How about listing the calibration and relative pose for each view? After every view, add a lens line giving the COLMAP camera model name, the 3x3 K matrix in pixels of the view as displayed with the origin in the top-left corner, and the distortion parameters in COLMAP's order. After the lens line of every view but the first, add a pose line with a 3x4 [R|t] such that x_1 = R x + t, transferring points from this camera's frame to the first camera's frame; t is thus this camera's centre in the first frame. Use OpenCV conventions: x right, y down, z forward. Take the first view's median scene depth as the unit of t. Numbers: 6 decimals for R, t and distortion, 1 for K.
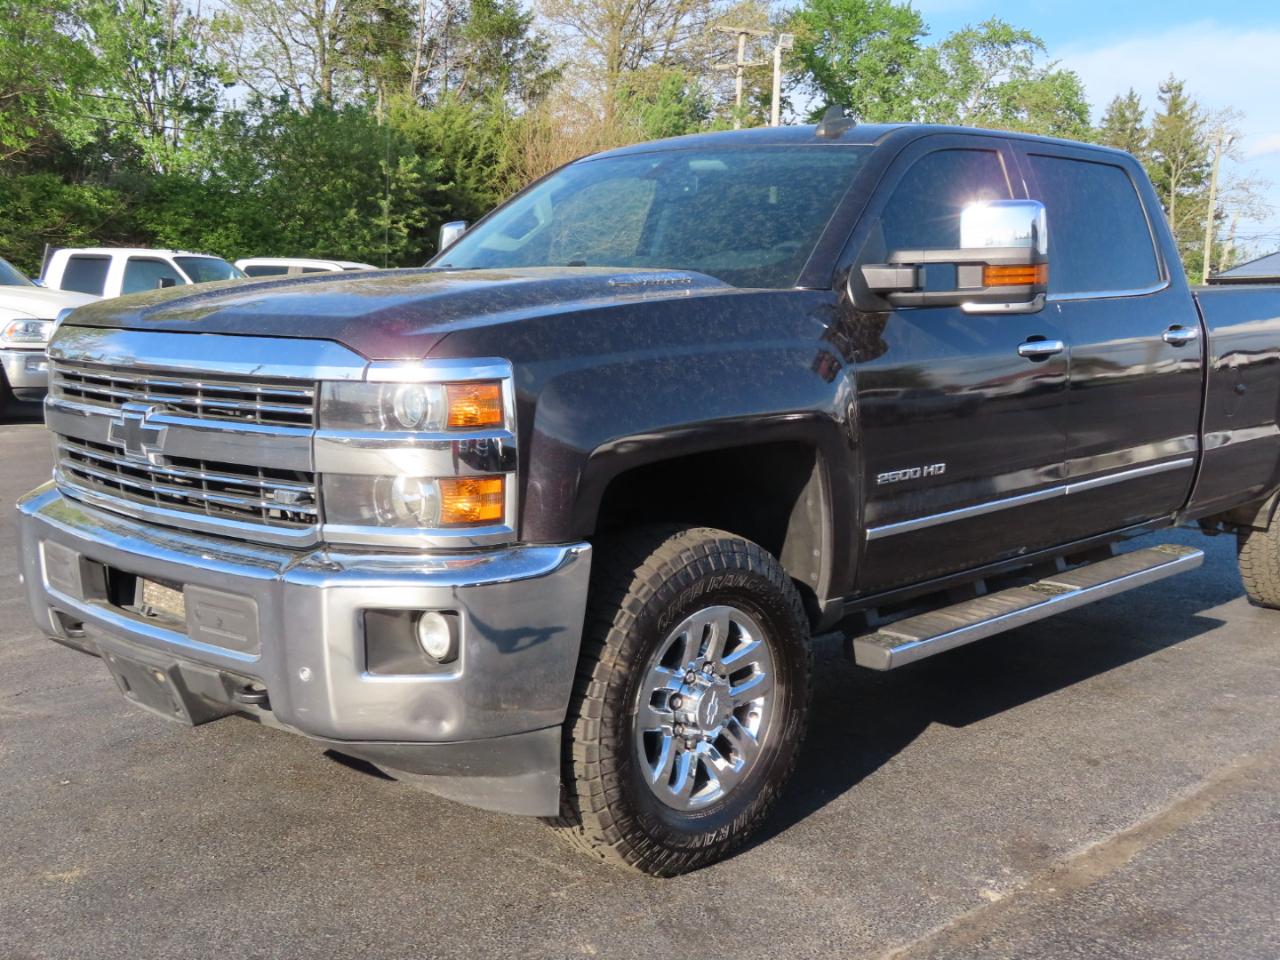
lens RADIAL K [[1563.3, 0, 640.0], [0, 1563.3, 480.0], [0, 0, 1]] dist [-0.010273, -0.010307]
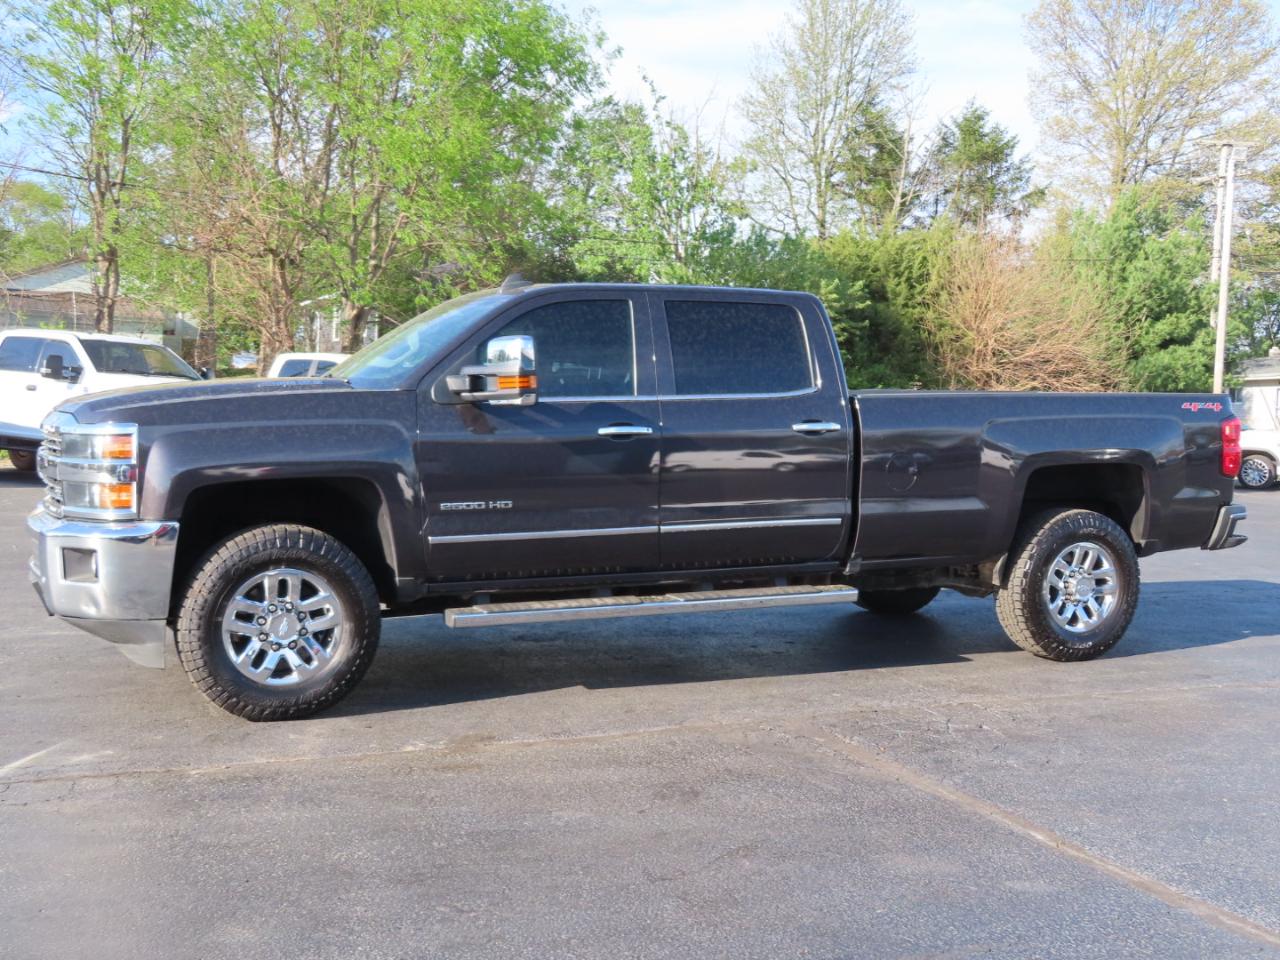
lens RADIAL K [[1563.3, 0, 640.0], [0, 1563.3, 480.0], [0, 0, 1]] dist [-0.010273, -0.010307]
pose [[0.909362, 0.026857, -0.415138, 0.223650], [-0.054970, 0.996921, -0.055917, 0.011329], [0.412358, 0.073669, 0.908038, -0.087243]]
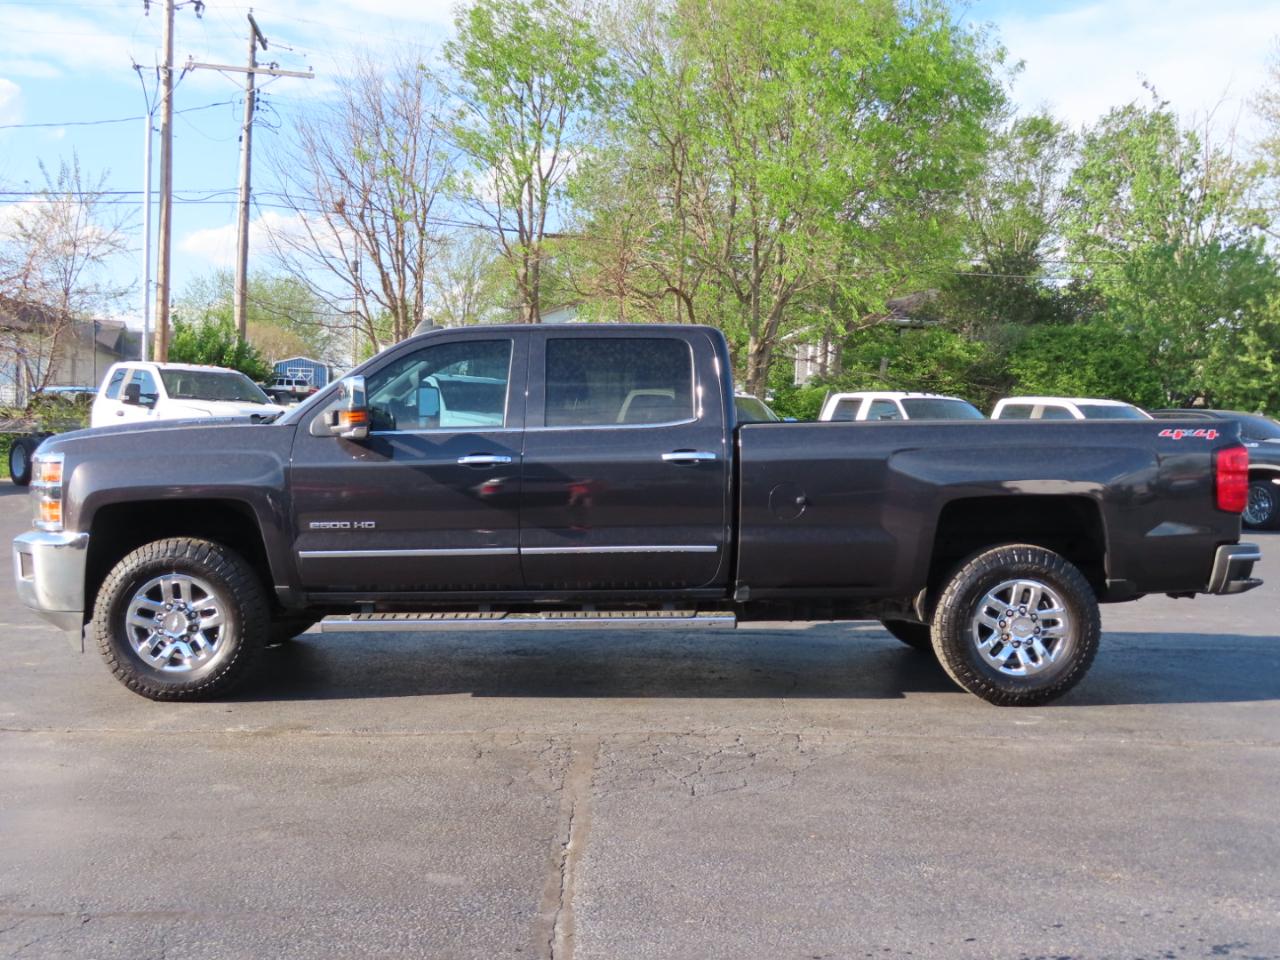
lens RADIAL K [[1619.3, 0, 640.0], [0, 1619.3, 480.0], [0, 0, 1]] dist [-0.001515, -0.003474]
pose [[0.646640, 0.022505, -0.762463, 0.414237], [-0.088543, 0.995022, -0.045723, -0.000217], [0.757639, 0.097077, 0.645414, 0.009294]]
